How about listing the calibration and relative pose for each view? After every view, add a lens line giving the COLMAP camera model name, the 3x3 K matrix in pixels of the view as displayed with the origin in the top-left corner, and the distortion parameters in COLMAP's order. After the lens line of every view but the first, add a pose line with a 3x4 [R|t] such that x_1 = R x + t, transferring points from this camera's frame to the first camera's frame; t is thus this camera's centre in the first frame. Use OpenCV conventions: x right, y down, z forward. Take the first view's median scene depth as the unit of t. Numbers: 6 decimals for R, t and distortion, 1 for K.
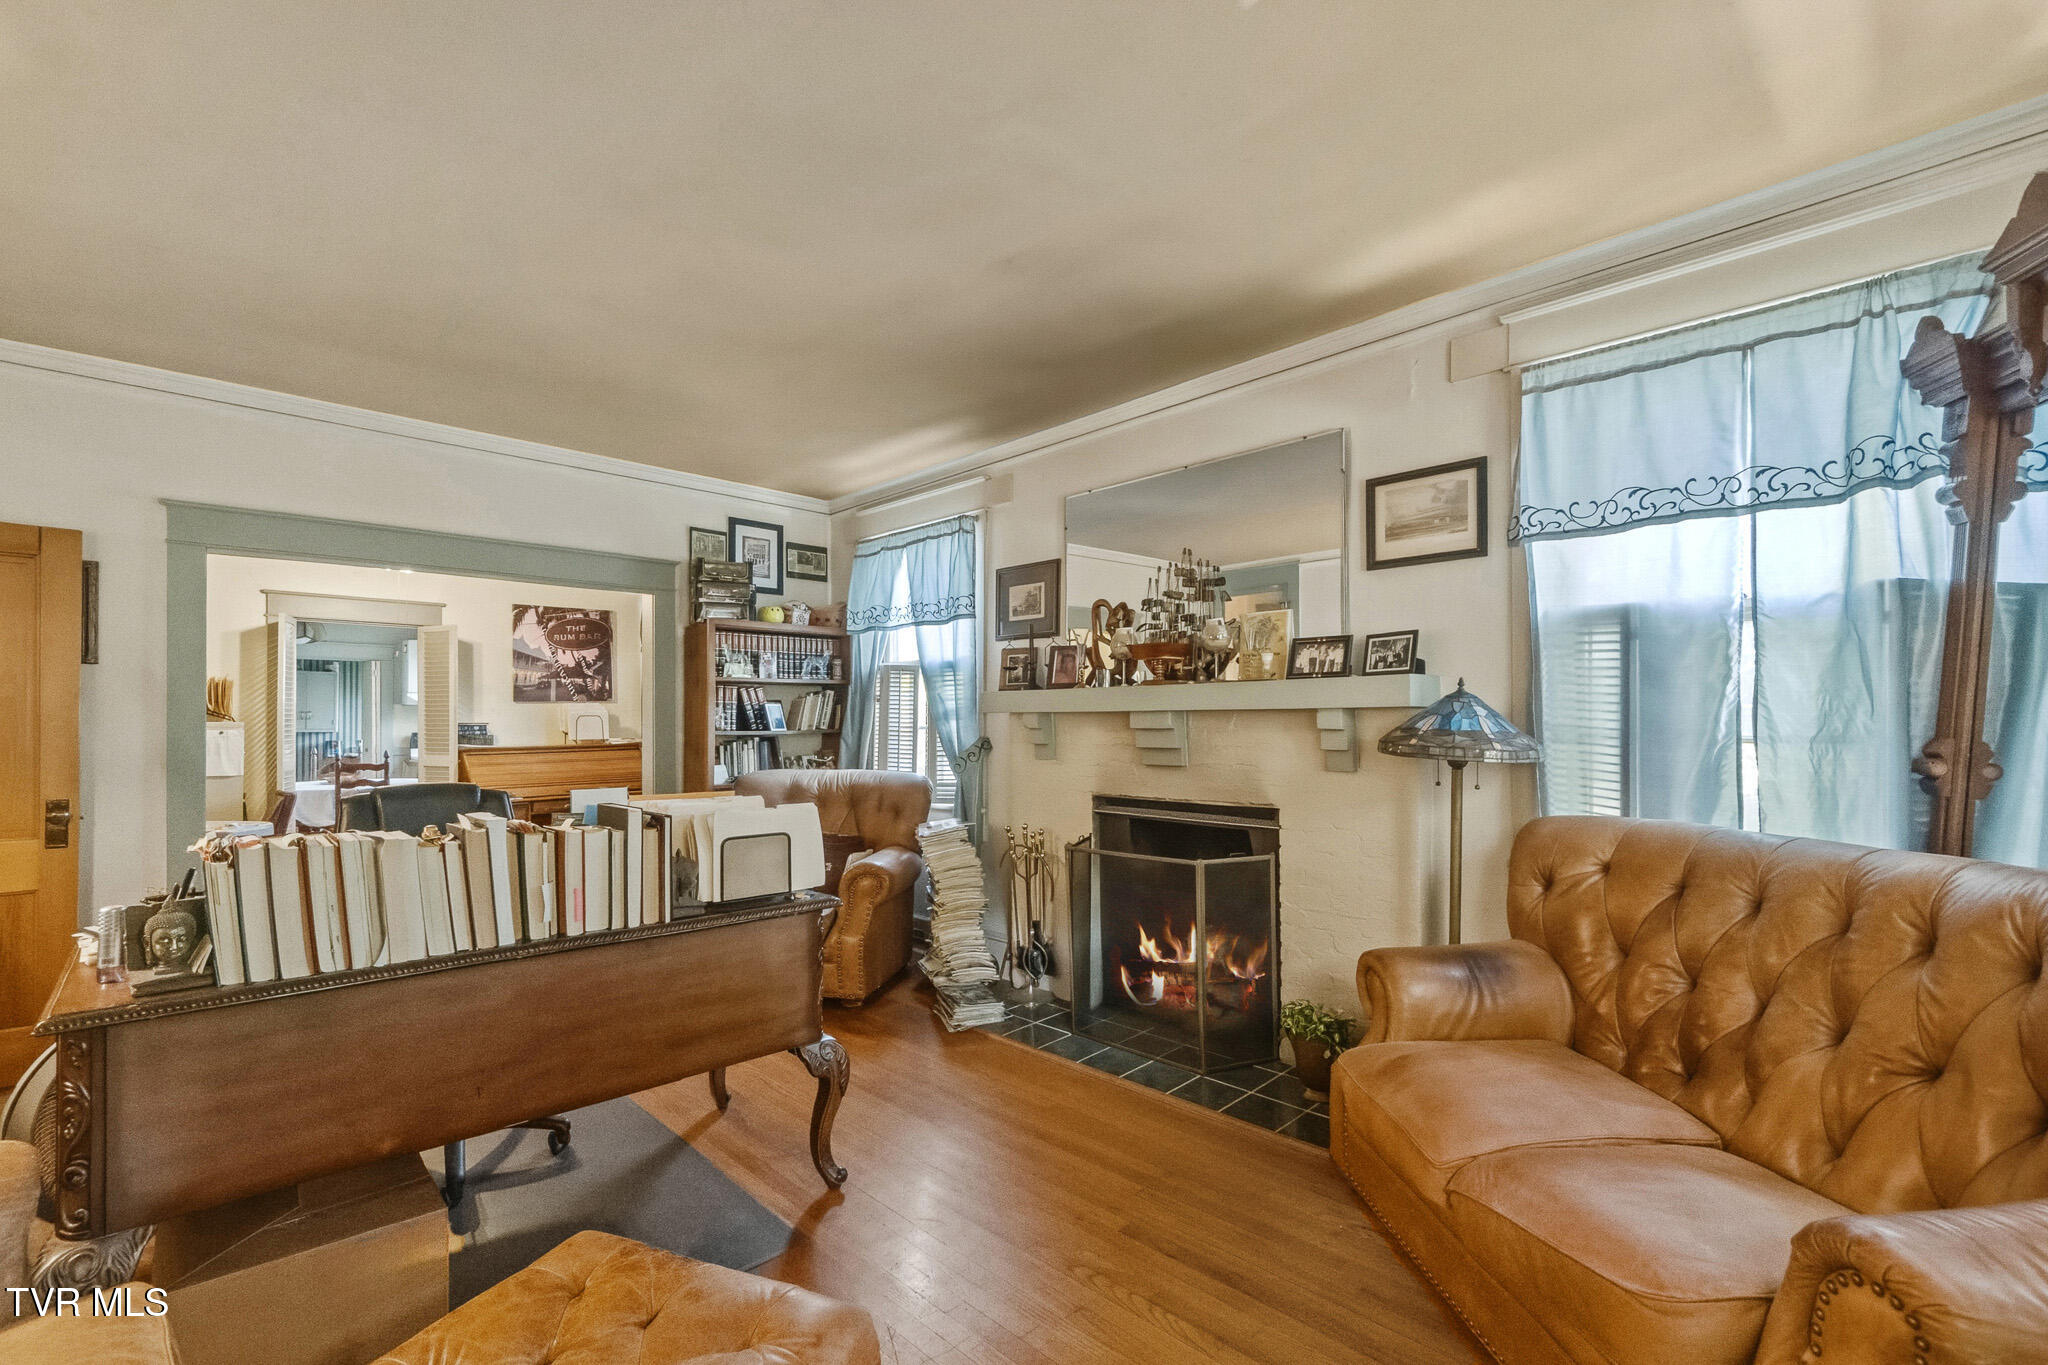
lens RADIAL K [[904.9, 0, 1010.3], [0, 904.9, 727.7], [0, 0, 1]] dist [-0.000282, -0.000474]
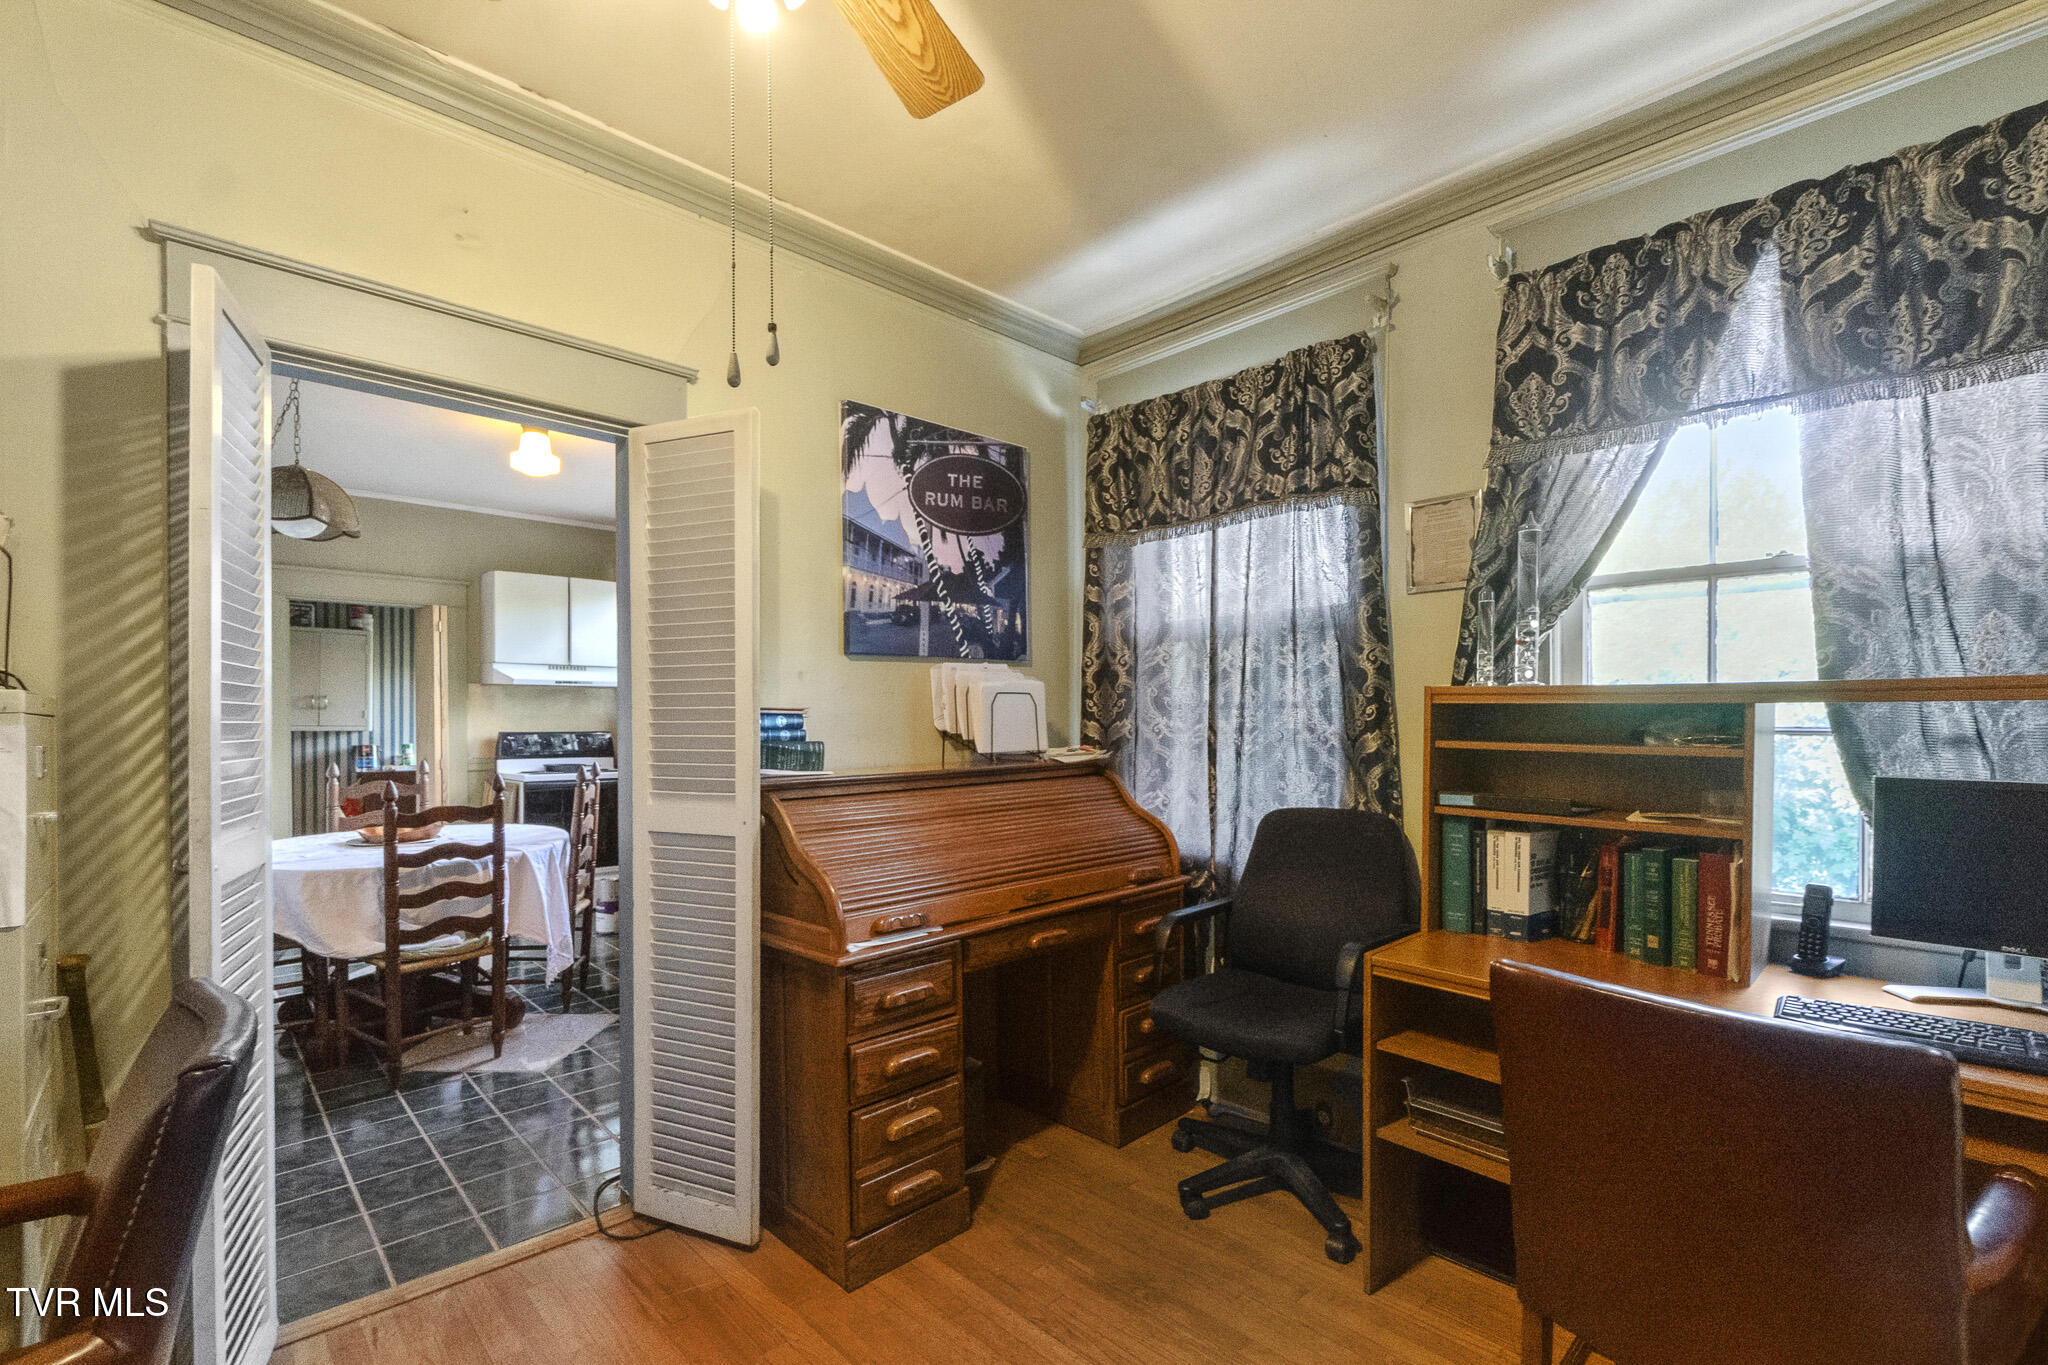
lens RADIAL K [[904.9, 0, 1008.7], [0, 904.9, 737.2], [0, 0, 1]] dist [-0.000282, -0.000474]
pose [[0.999886, 0.004374, -0.014426, -0.457908], [-0.004239, 0.999947, 0.009353, 0.002220], [0.014466, -0.009291, 0.999852, 0.595435]]
